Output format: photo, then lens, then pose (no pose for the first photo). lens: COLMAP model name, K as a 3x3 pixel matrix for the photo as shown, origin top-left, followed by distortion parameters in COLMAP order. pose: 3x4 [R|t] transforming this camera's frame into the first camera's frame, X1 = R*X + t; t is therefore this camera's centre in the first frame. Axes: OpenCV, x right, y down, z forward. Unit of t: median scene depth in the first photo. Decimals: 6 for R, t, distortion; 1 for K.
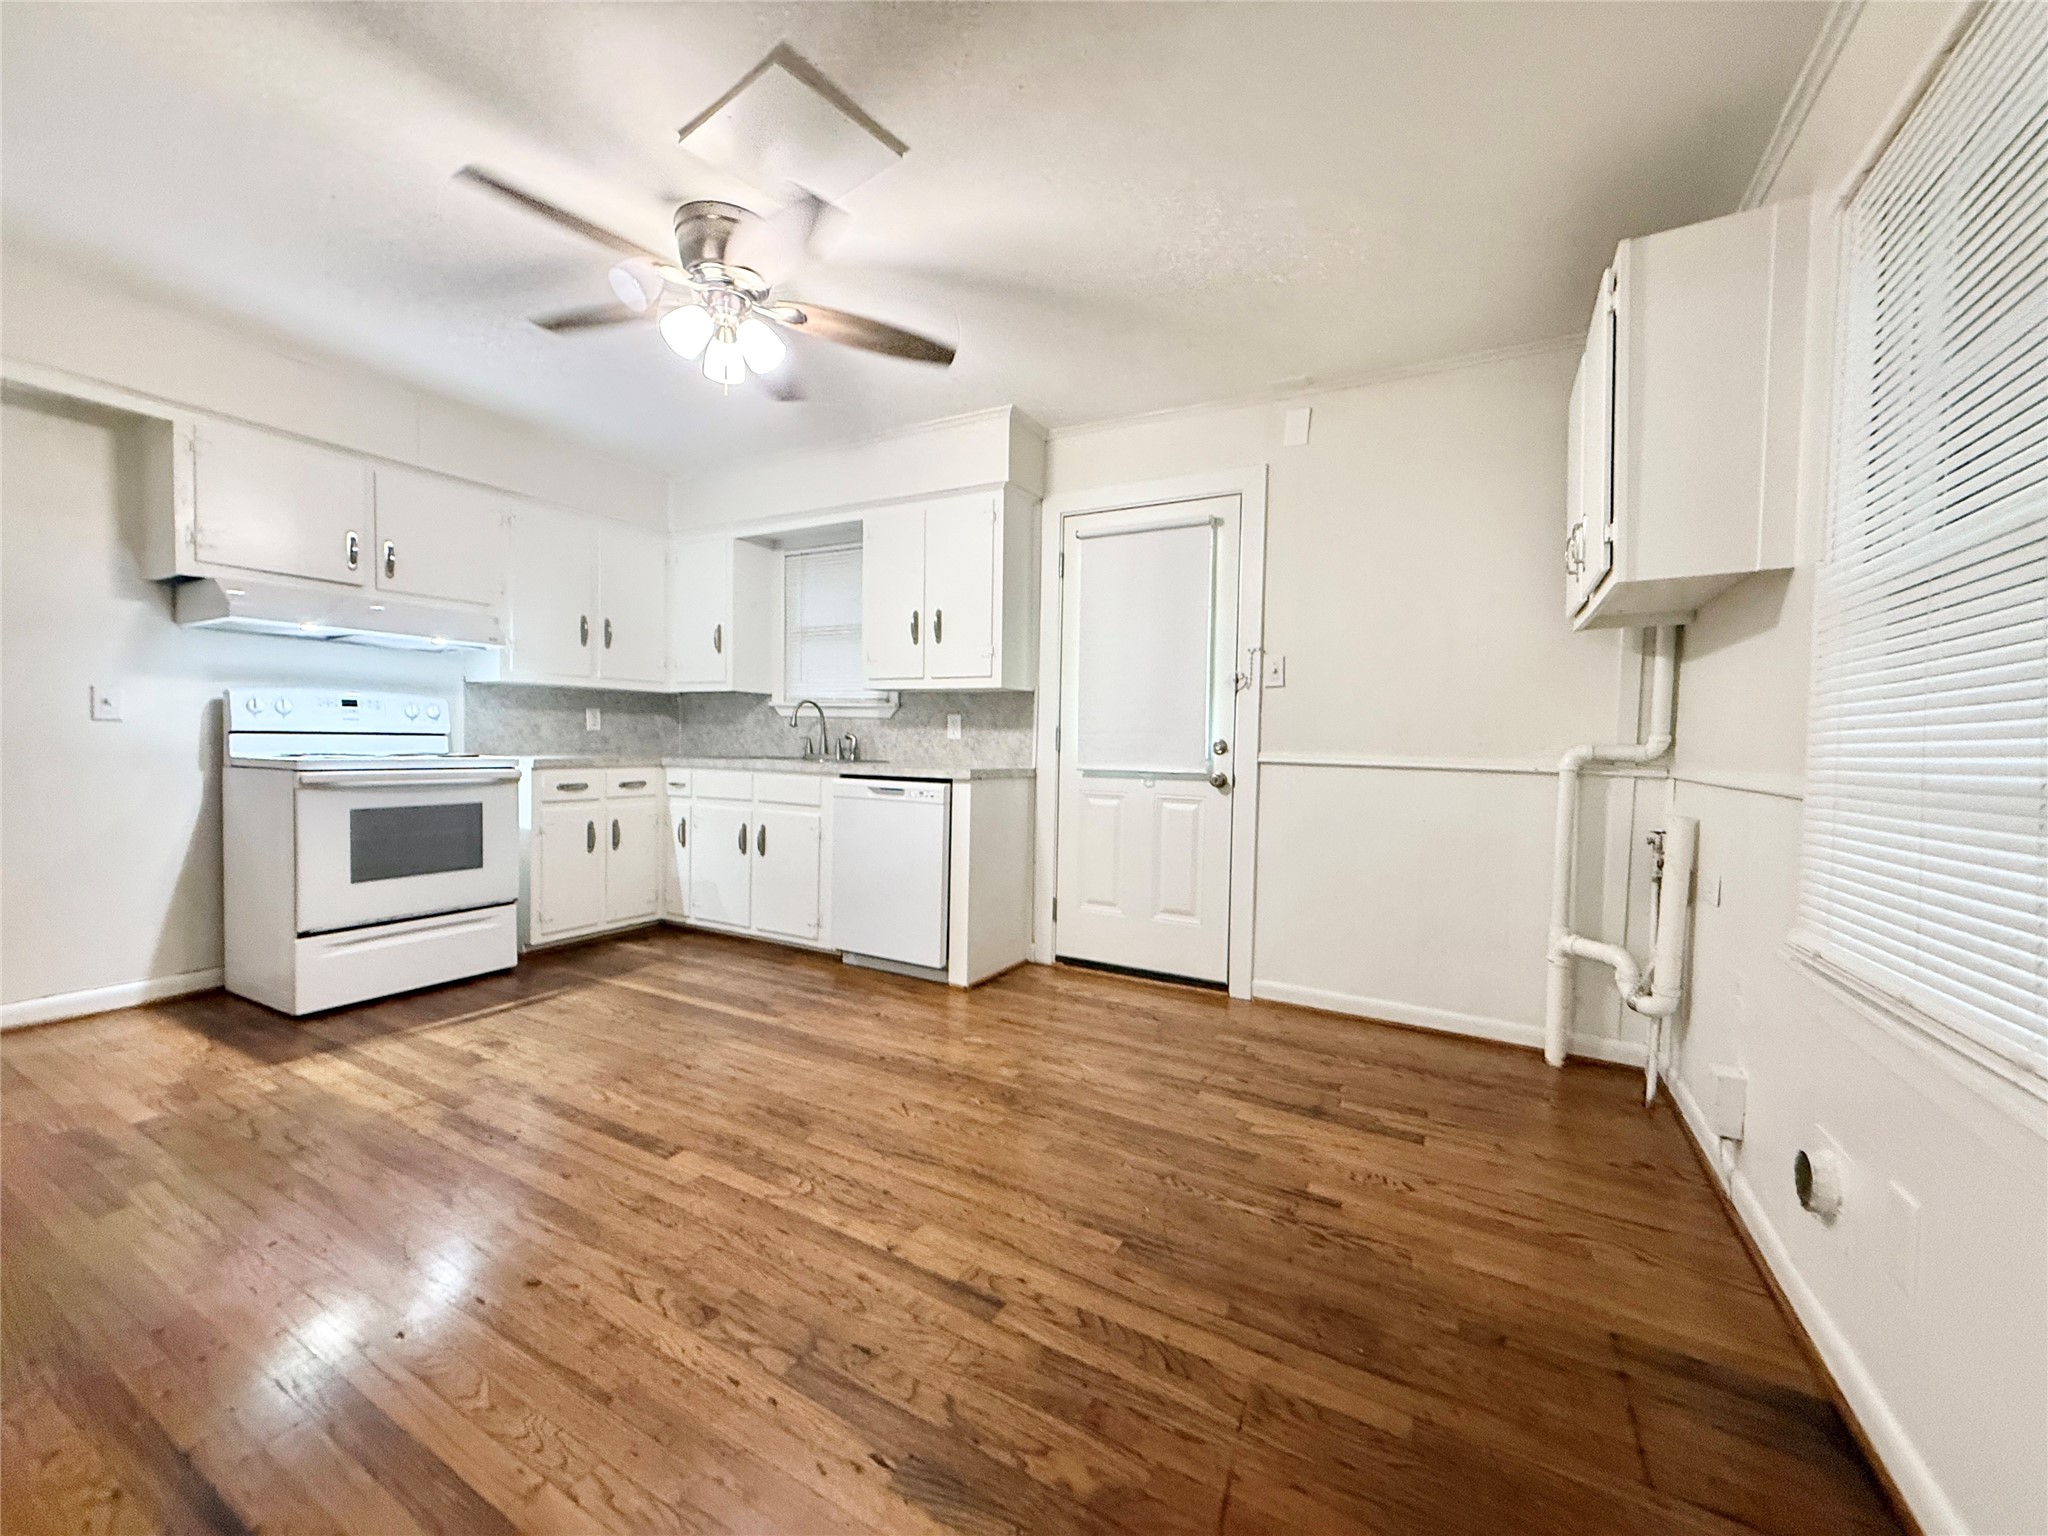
lens RADIAL K [[813.9, 0, 1020.9], [0, 813.9, 762.4], [0, 0, 1]] dist [0.002221, 0.000187]
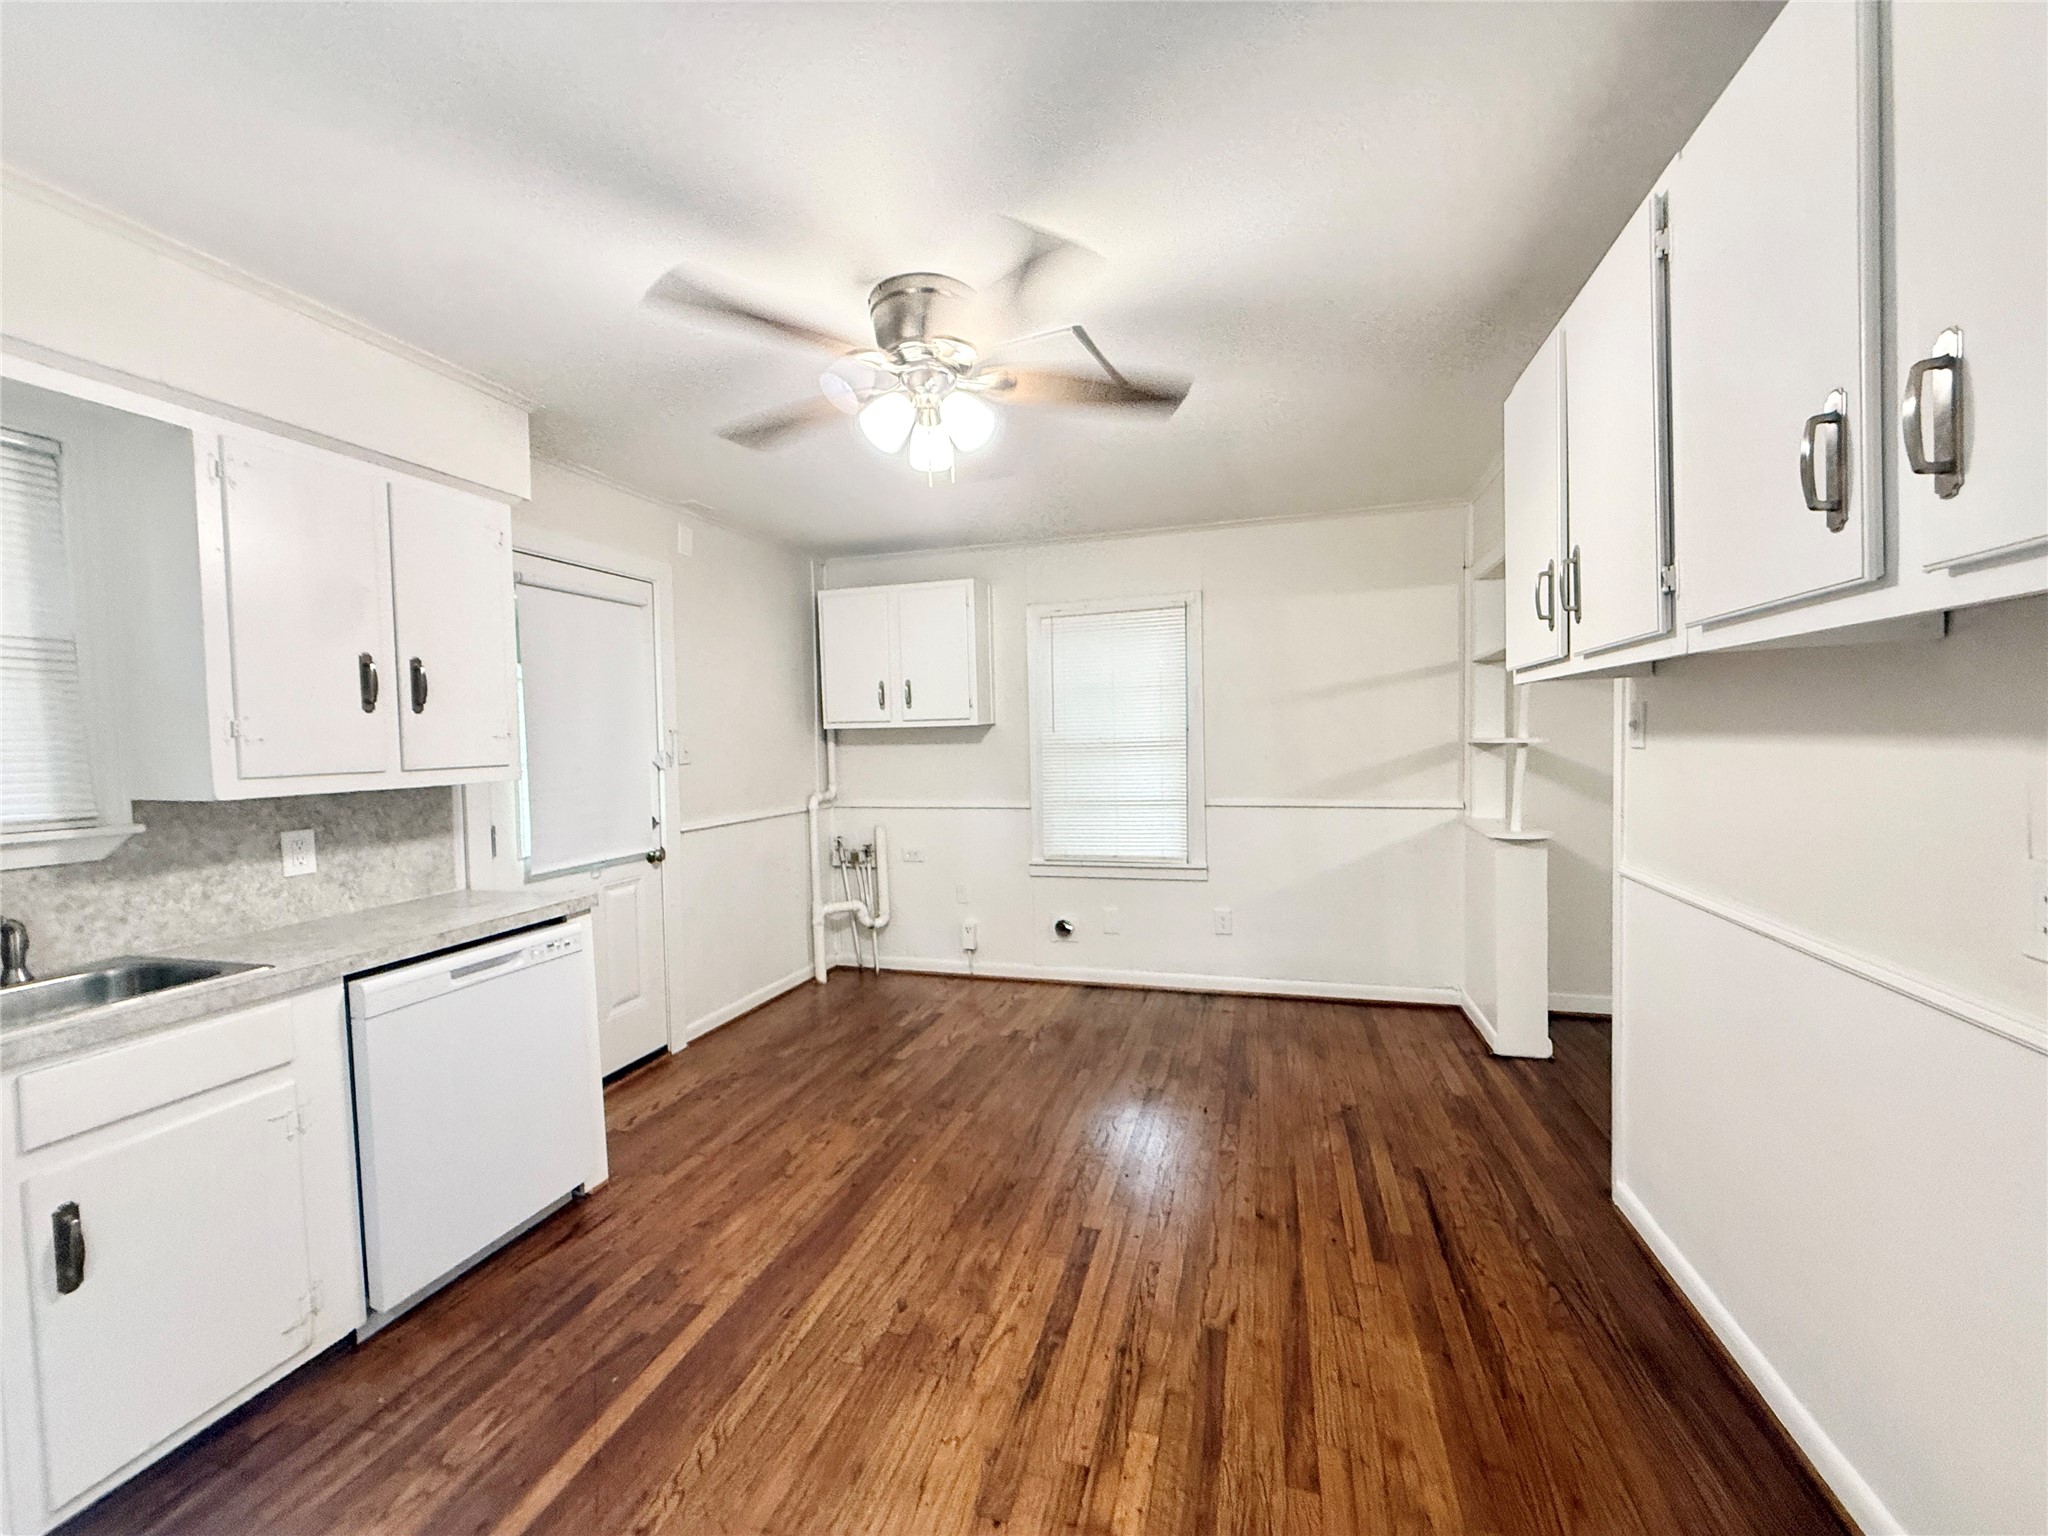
lens RADIAL K [[813.9, 0, 1018.6], [0, 813.9, 760.0], [0, 0, 1]] dist [0.002221, 0.000187]
pose [[-0.212317, -0.045726, 0.976131, -0.859181], [0.047123, 0.997263, 0.056966, -0.136283], [-0.976064, 0.058093, -0.209581, 0.756871]]
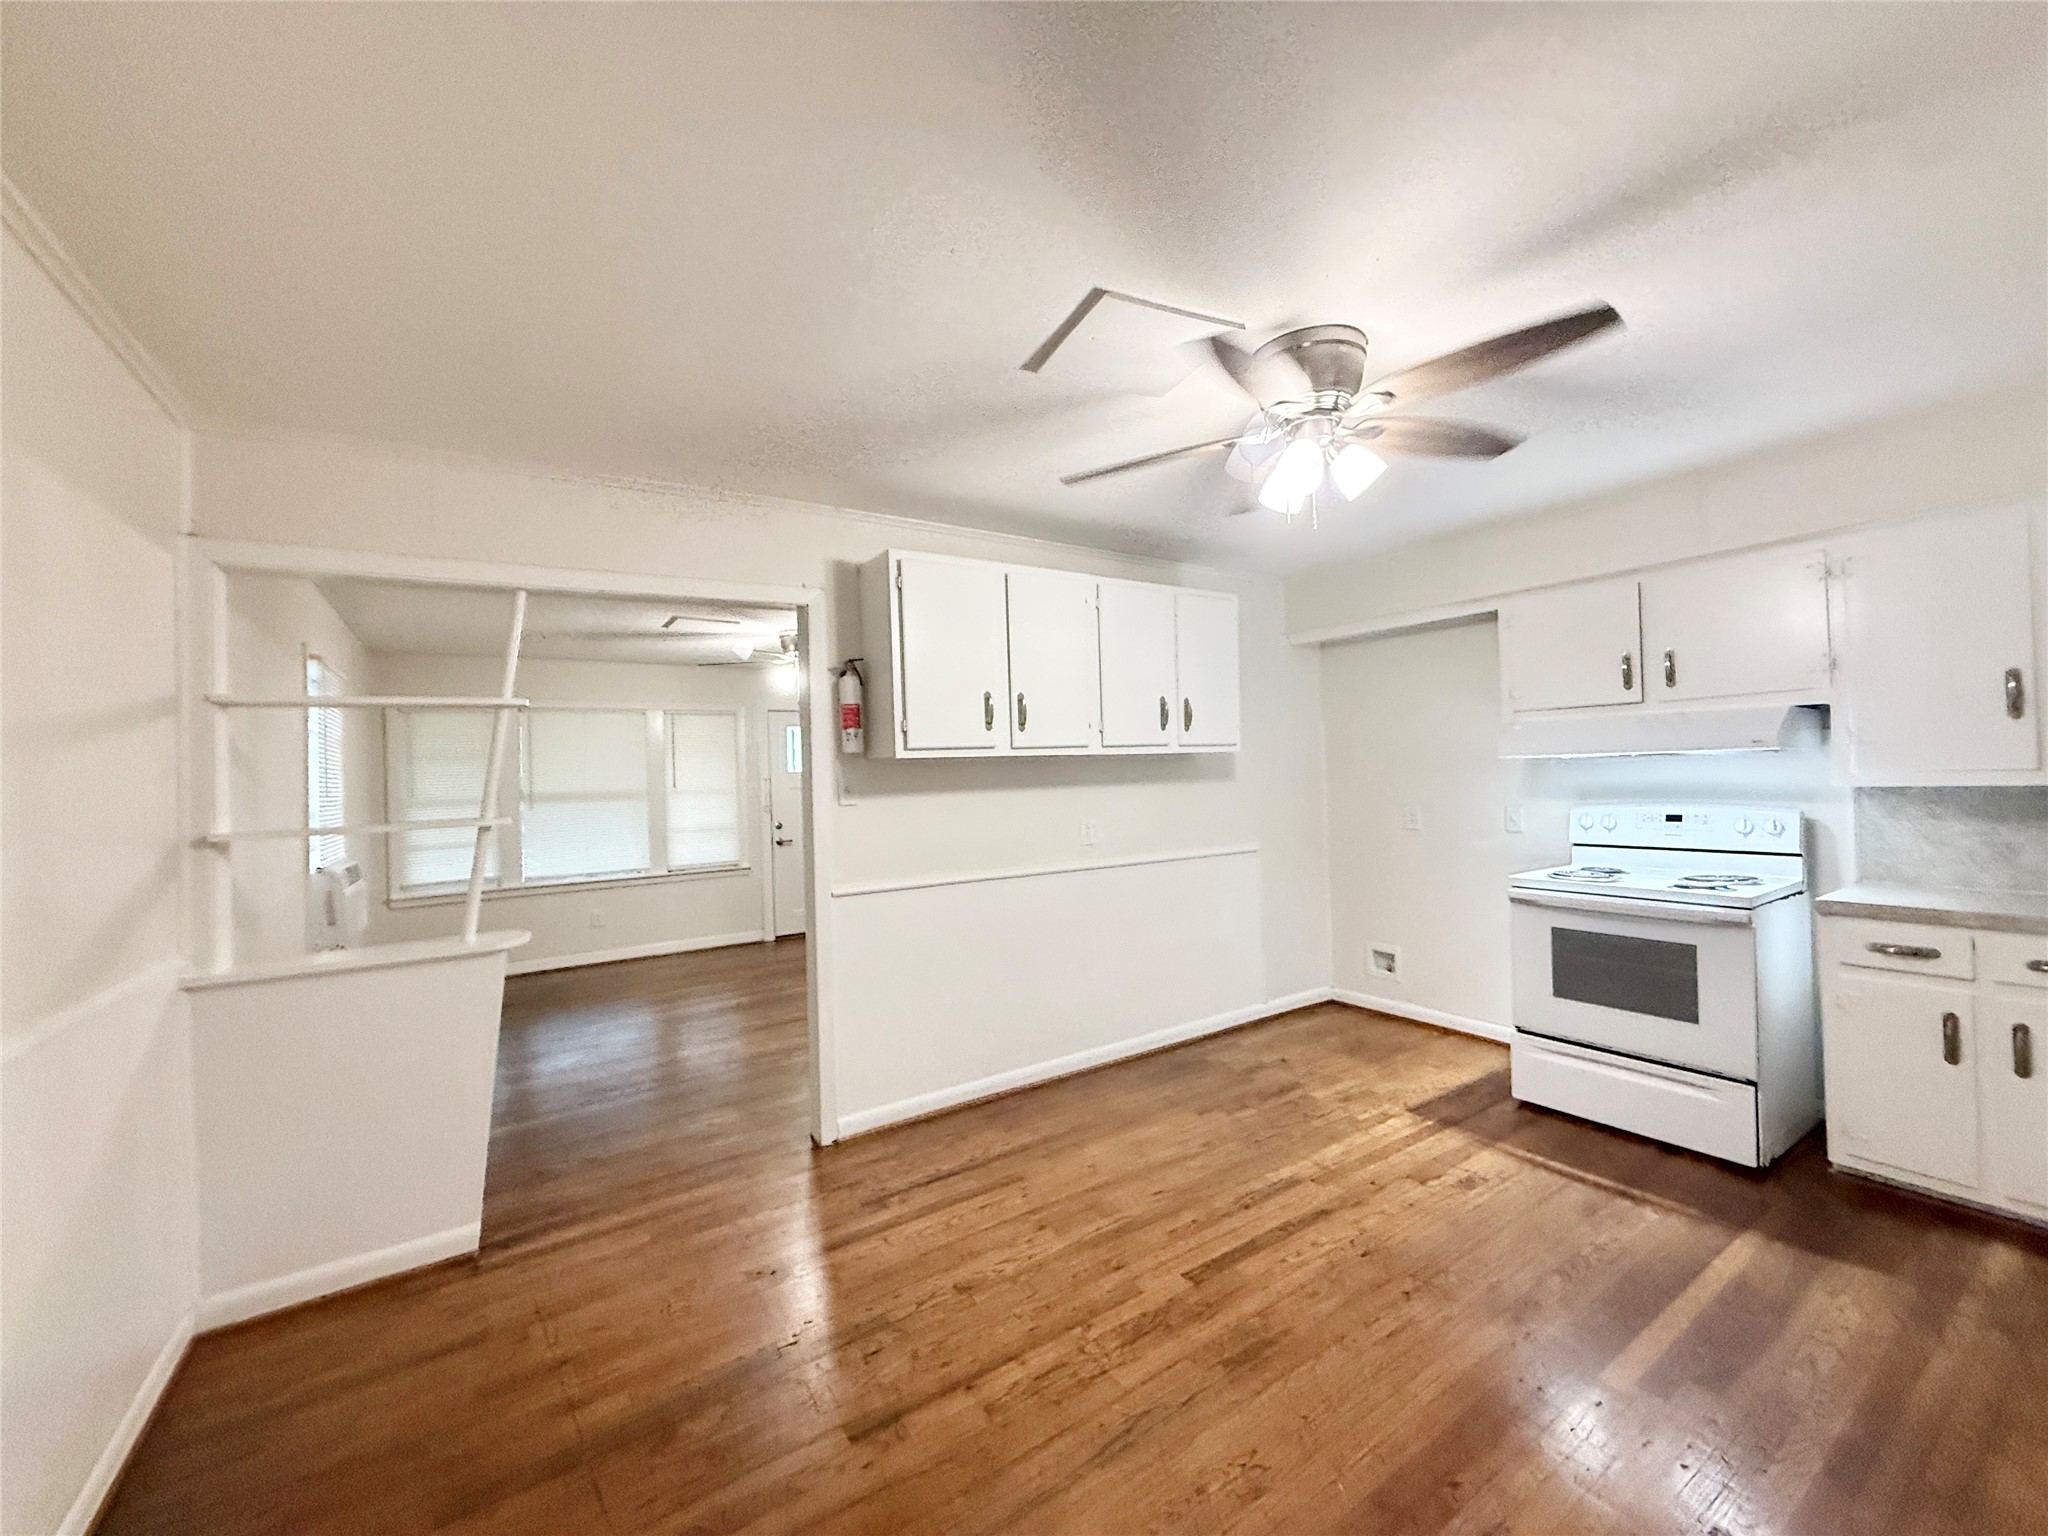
lens RADIAL K [[813.9, 0, 1024.7], [0, 813.9, 769.0], [0, 0, 1]] dist [0.002221, 0.000187]
pose [[-0.462807, -0.013666, -0.886354, 0.393907], [-0.002744, 0.999898, -0.013984, -0.116265], [0.886455, -0.004040, -0.462798, 0.770432]]
